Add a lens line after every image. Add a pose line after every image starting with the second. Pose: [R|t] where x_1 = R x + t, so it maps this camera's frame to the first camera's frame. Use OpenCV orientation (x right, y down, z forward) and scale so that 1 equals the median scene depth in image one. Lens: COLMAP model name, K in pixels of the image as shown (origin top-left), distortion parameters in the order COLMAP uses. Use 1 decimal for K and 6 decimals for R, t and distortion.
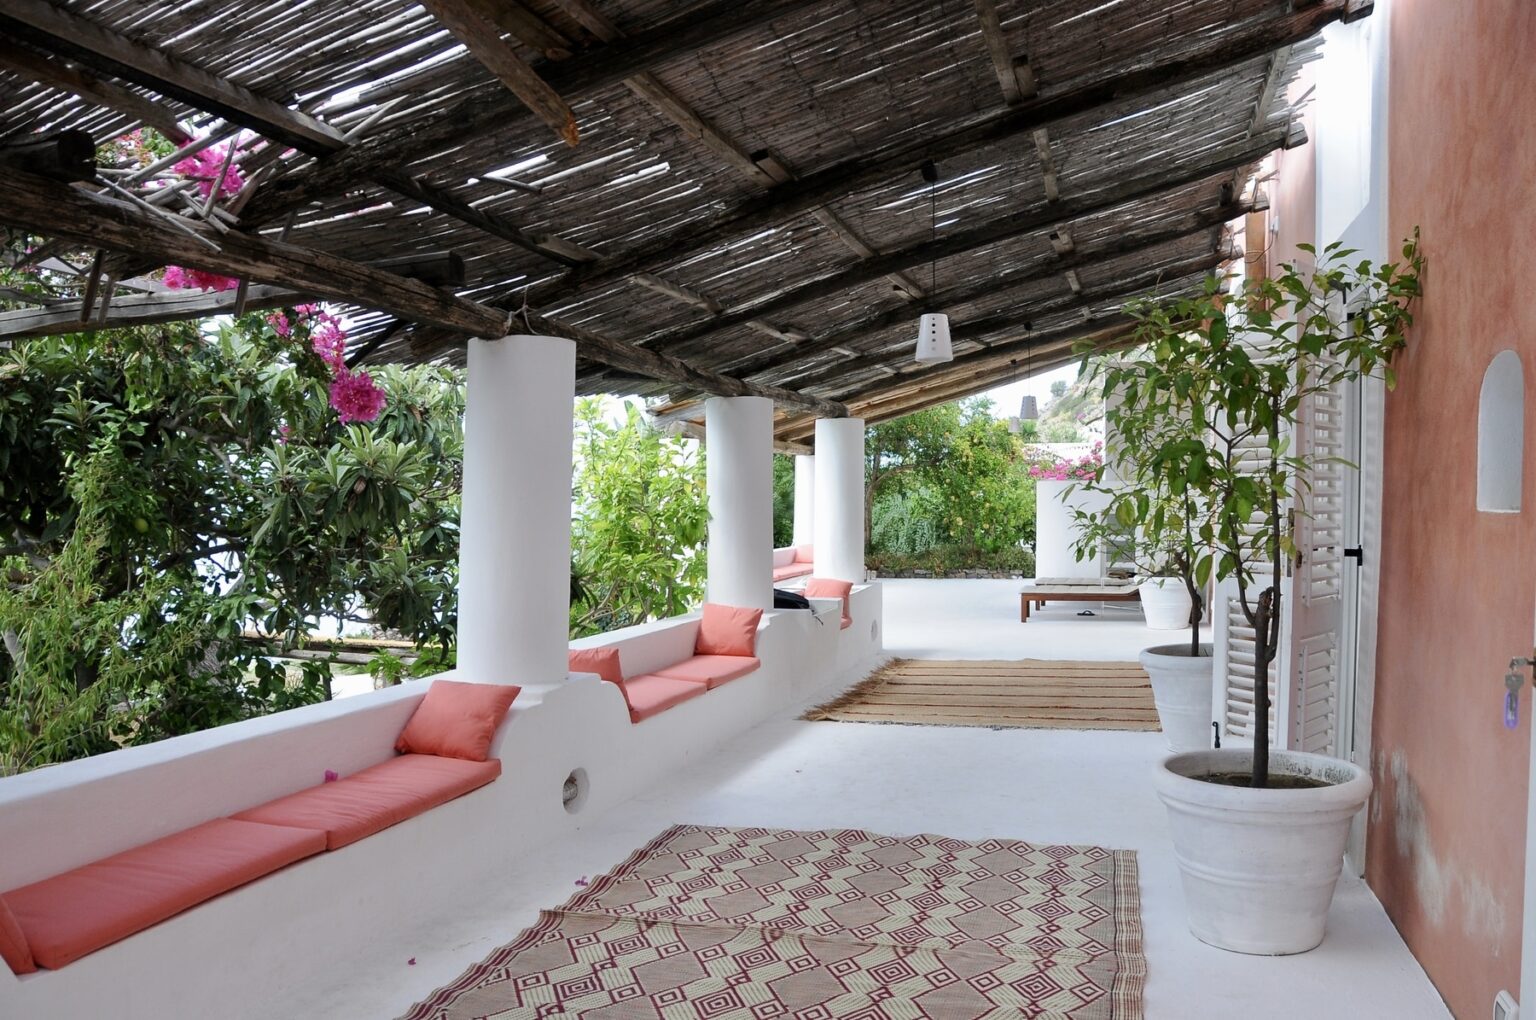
lens RADIAL K [[1252.7, 0, 768.0], [0, 1252.7, 510.0], [0, 0, 1]] dist [-0.164422, 0.107553]
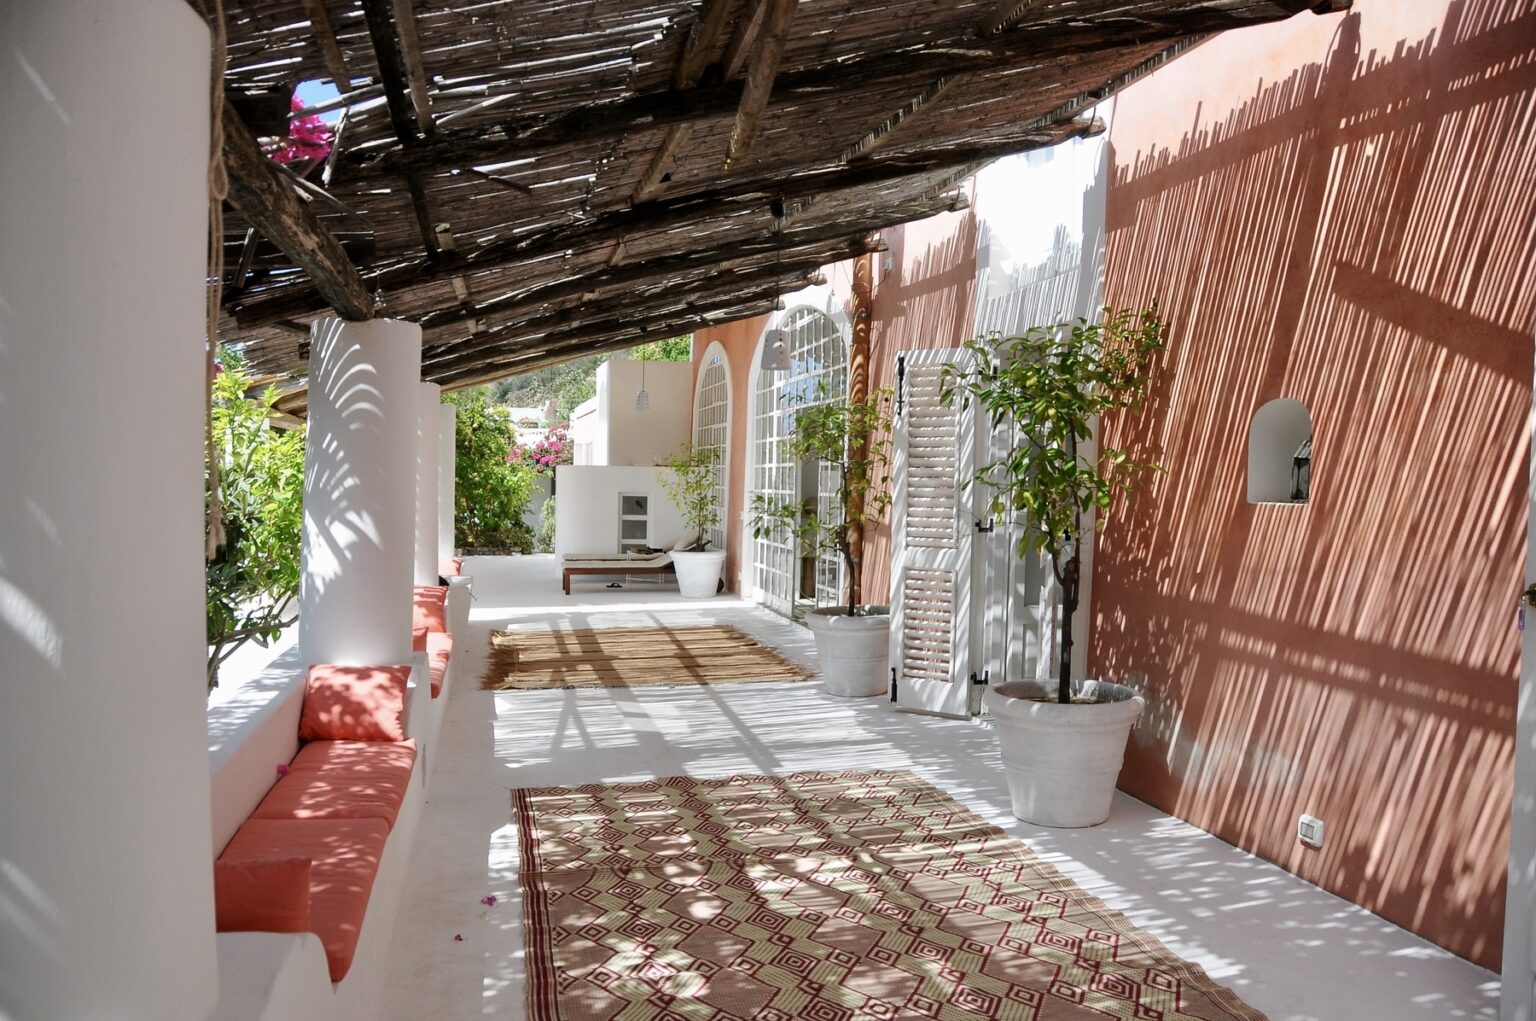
lens RADIAL K [[1184.5, 0, 768.0], [0, 1184.5, 510.5], [0, 0, 1]] dist [-0.155652, 0.107754]
pose [[0.873485, 0.000917, 0.486850, -0.104693], [-0.009456, 0.999842, 0.015083, -0.000828], [-0.486759, -0.017779, 0.873355, 0.006579]]
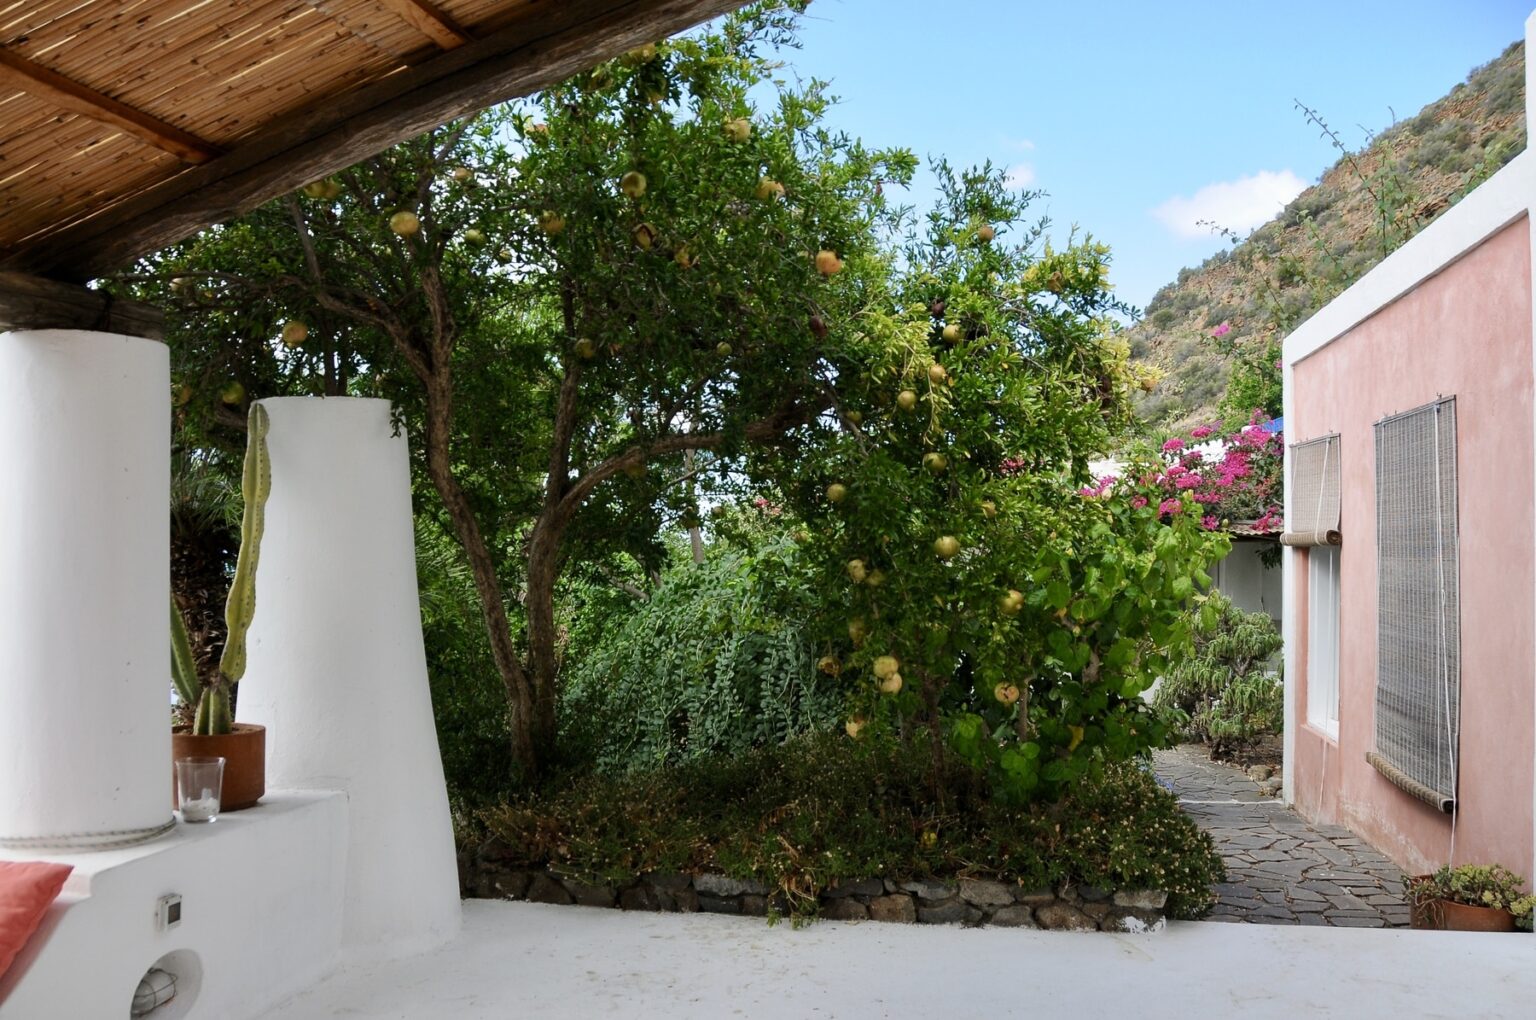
lens RADIAL K [[1252.7, 0, 768.0], [0, 1252.7, 510.0], [0, 0, 1]] dist [-0.164422, 0.107553]
pose [[0.997990, 0.002276, 0.063336, 0.118356], [0.000525, 0.999024, -0.044172, -0.010136], [-0.063375, 0.044116, 0.997014, 0.781185]]
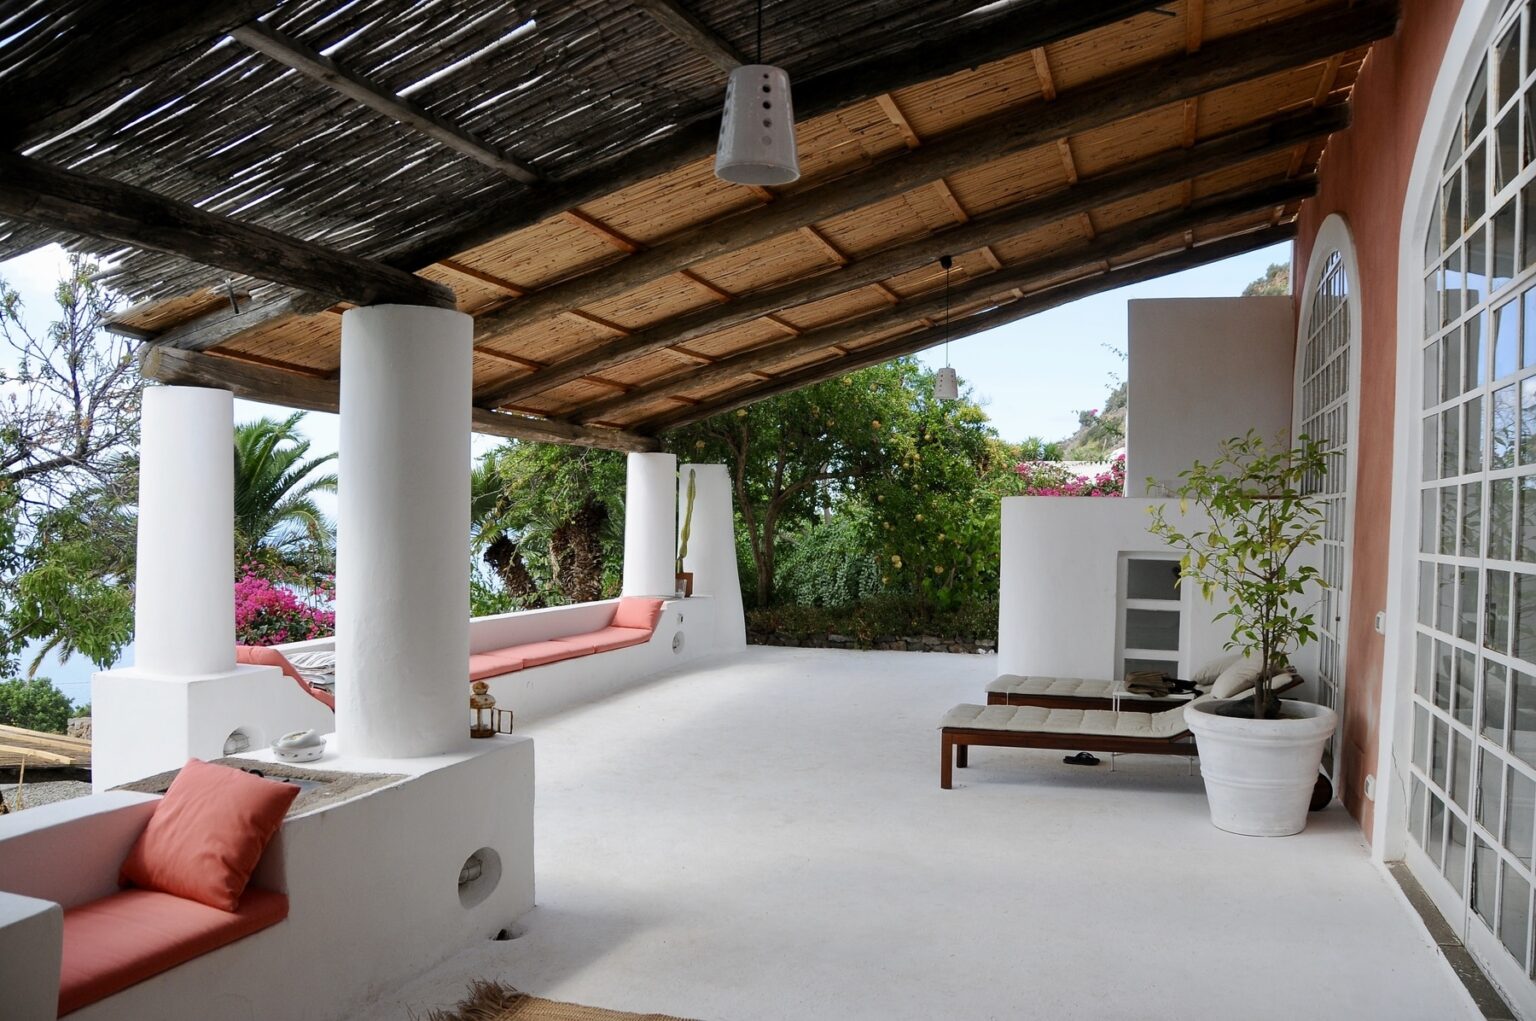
lens RADIAL K [[1184.5, 0, 768.0], [0, 1184.5, 510.5], [0, 0, 1]] dist [-0.155652, 0.107754]
pose [[0.999199, 0.016569, -0.036428, 0.109178], [-0.017227, 0.999693, -0.017824, -0.005173], [0.036121, 0.018437, 0.999177, 0.392932]]
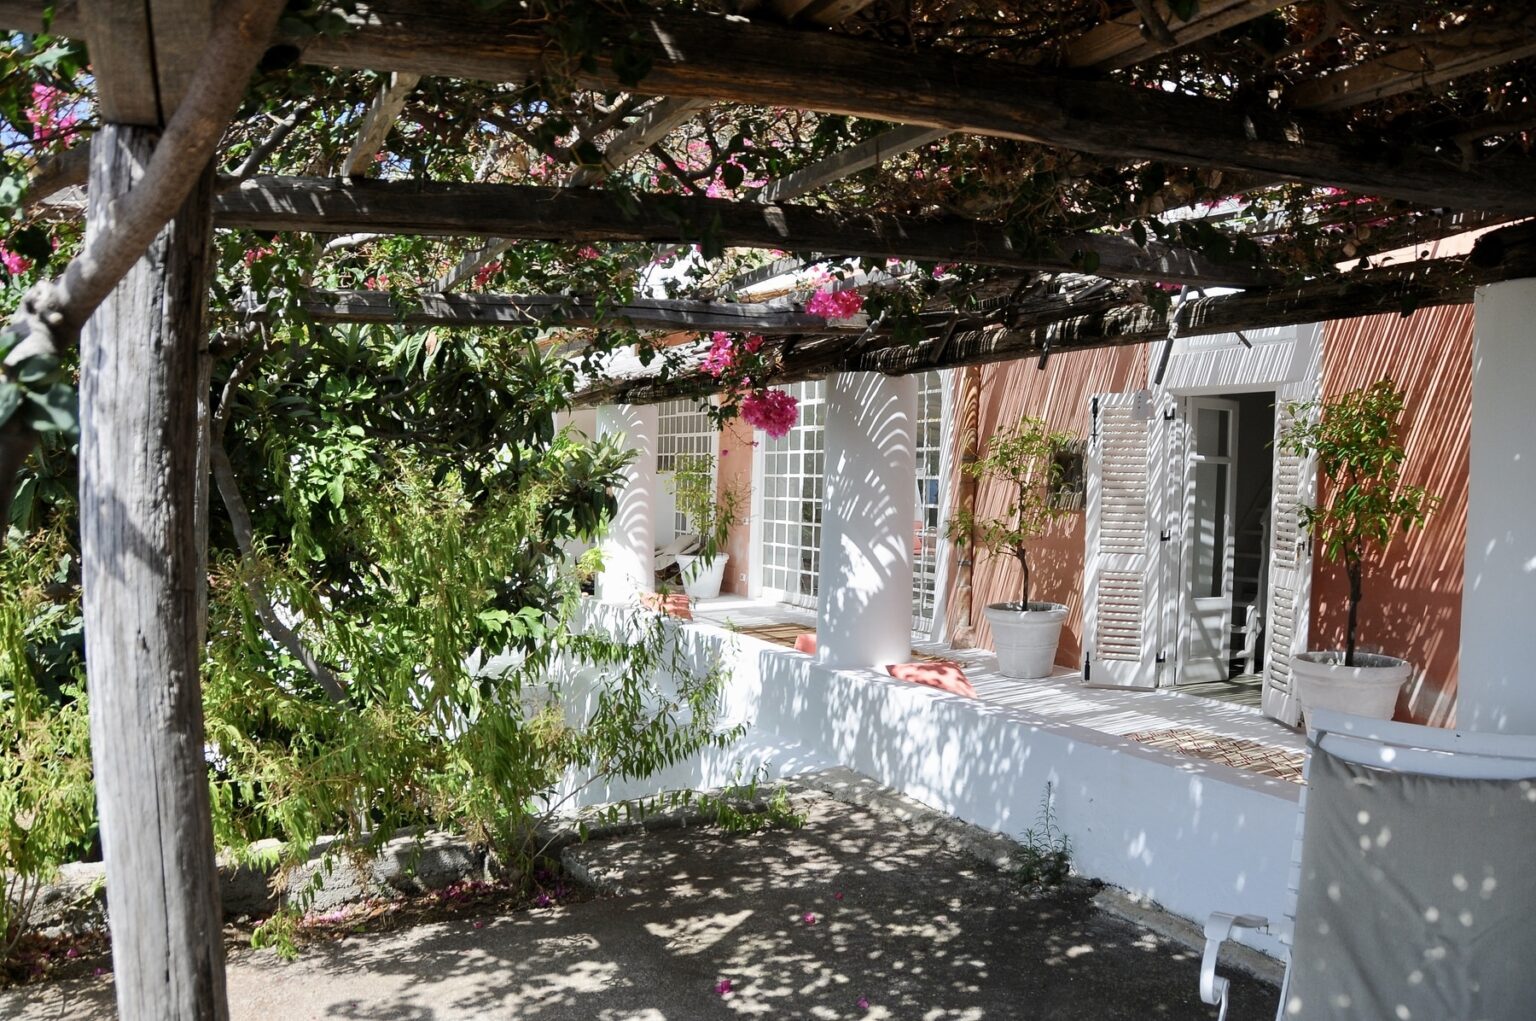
lens RADIAL K [[1184.5, 0, 768.0], [0, 1184.5, 510.5], [0, 0, 1]] dist [-0.155652, 0.107754]
pose [[0.729095, -0.004741, 0.684396, -0.292825], [-0.009348, 0.999814, 0.016884, -0.007351], [-0.684349, -0.018708, 0.728915, 0.069393]]
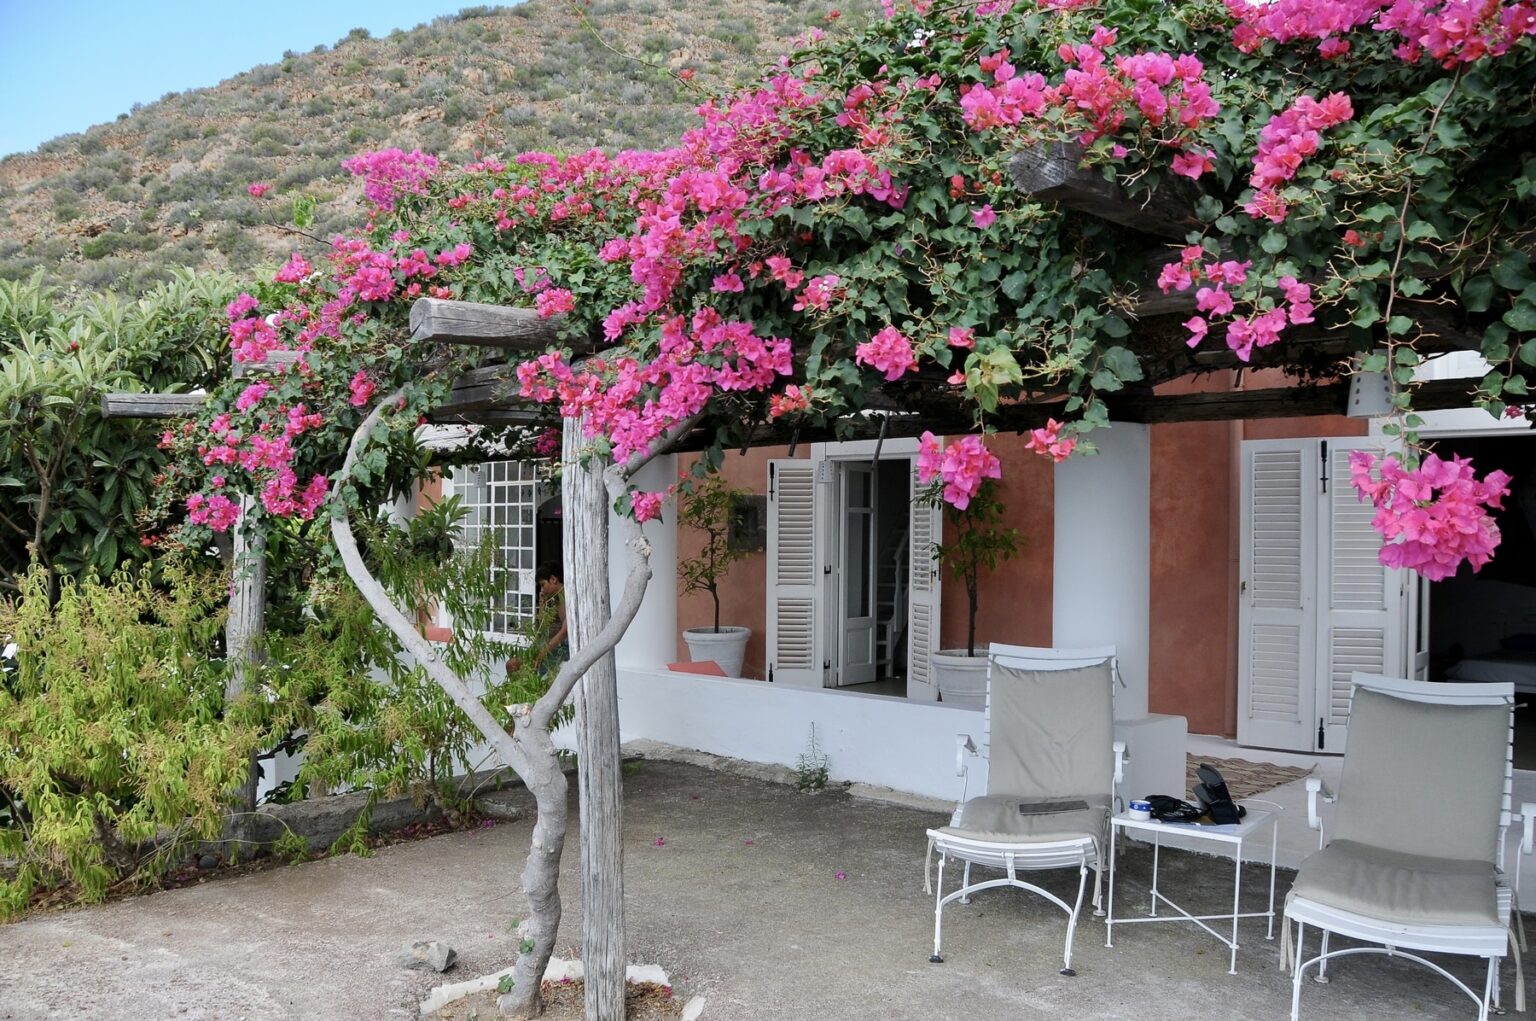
lens RADIAL K [[1252.7, 0, 768.0], [0, 1252.7, 510.5], [0, 0, 1]] dist [-0.164422, 0.107553]
pose [[0.451382, 0.017728, 0.892155, -0.443323], [0.005607, 0.999727, -0.022703, -0.006859], [-0.892313, 0.015250, 0.451159, 0.037071]]
